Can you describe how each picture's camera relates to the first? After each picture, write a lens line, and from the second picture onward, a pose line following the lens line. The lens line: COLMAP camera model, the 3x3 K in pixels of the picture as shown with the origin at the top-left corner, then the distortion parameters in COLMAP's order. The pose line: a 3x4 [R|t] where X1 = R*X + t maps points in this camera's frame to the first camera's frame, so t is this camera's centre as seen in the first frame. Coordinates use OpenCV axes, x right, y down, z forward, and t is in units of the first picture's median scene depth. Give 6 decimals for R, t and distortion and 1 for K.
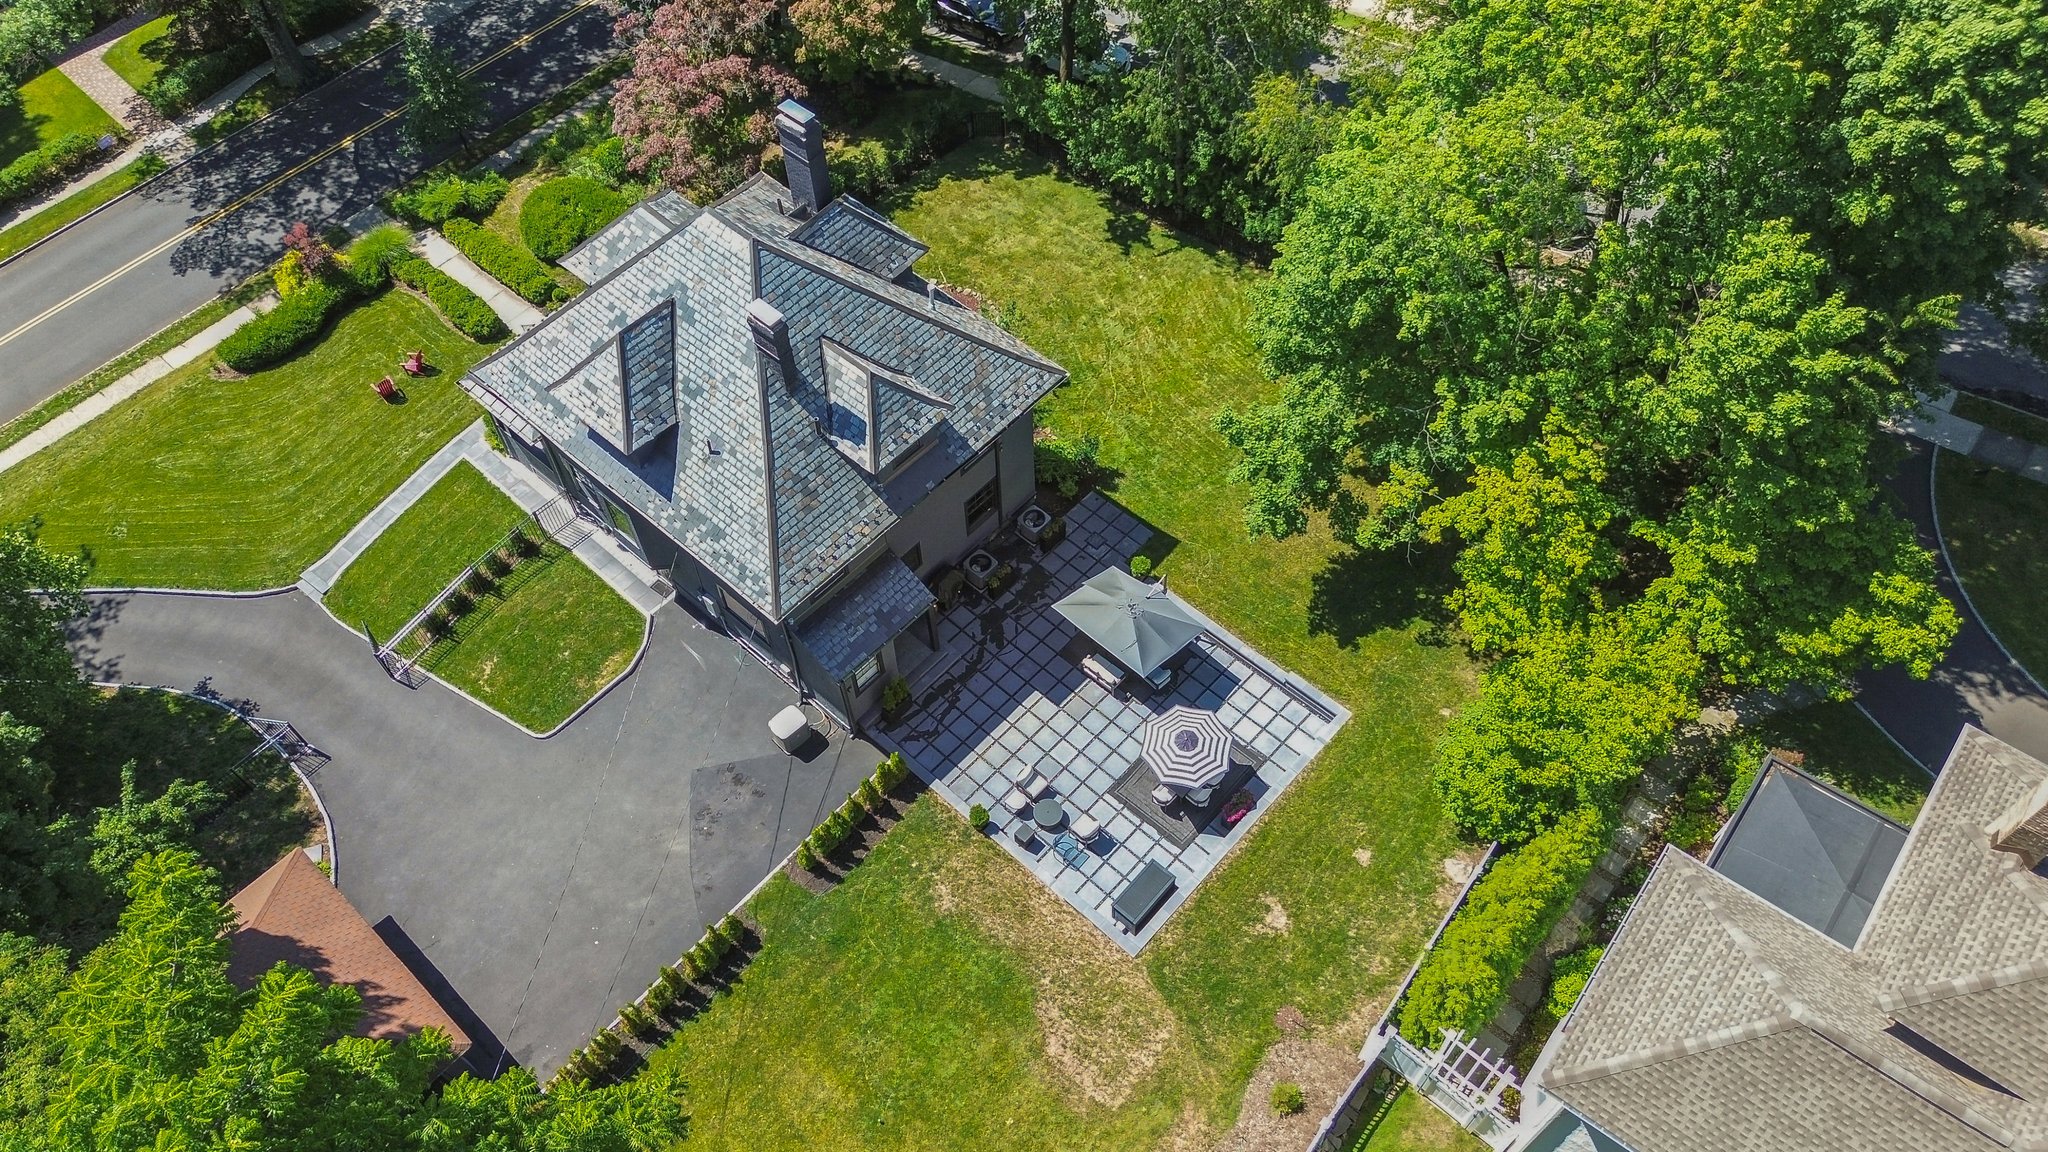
lens RADIAL K [[1452.3, 0, 1034.7], [0, 1452.3, 553.0], [0, 0, 1]] dist [0.036593, 0.000738]
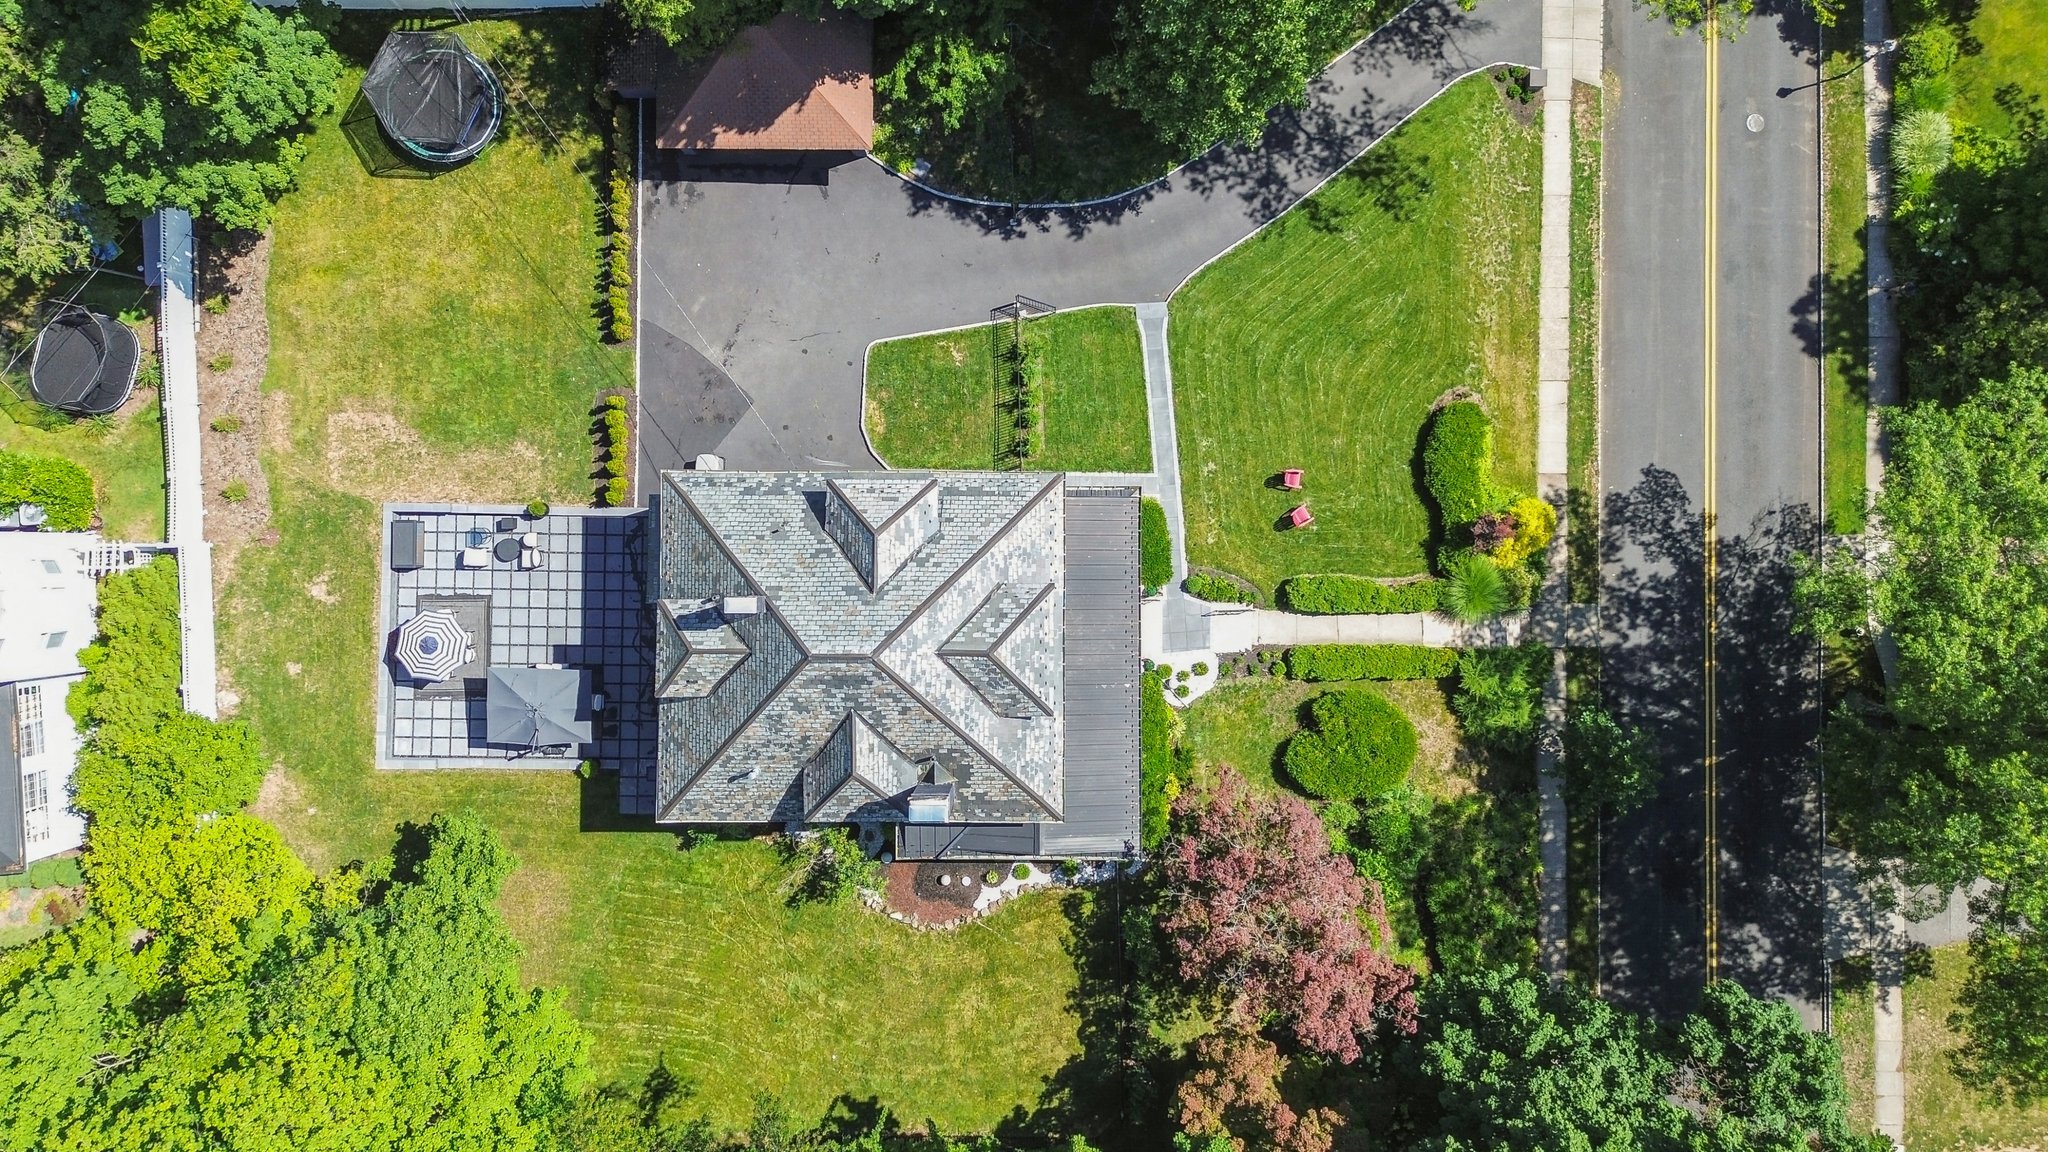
lens RADIAL K [[1452.3, 0, 1034.7], [0, 1452.3, 553.0], [0, 0, 1]] dist [0.036593, 0.000738]
pose [[-0.747900, 0.663065, 0.031472, -0.355371], [-0.521170, -0.615893, 0.590811, -0.782791], [0.411129, 0.425466, 0.806196, 0.119915]]
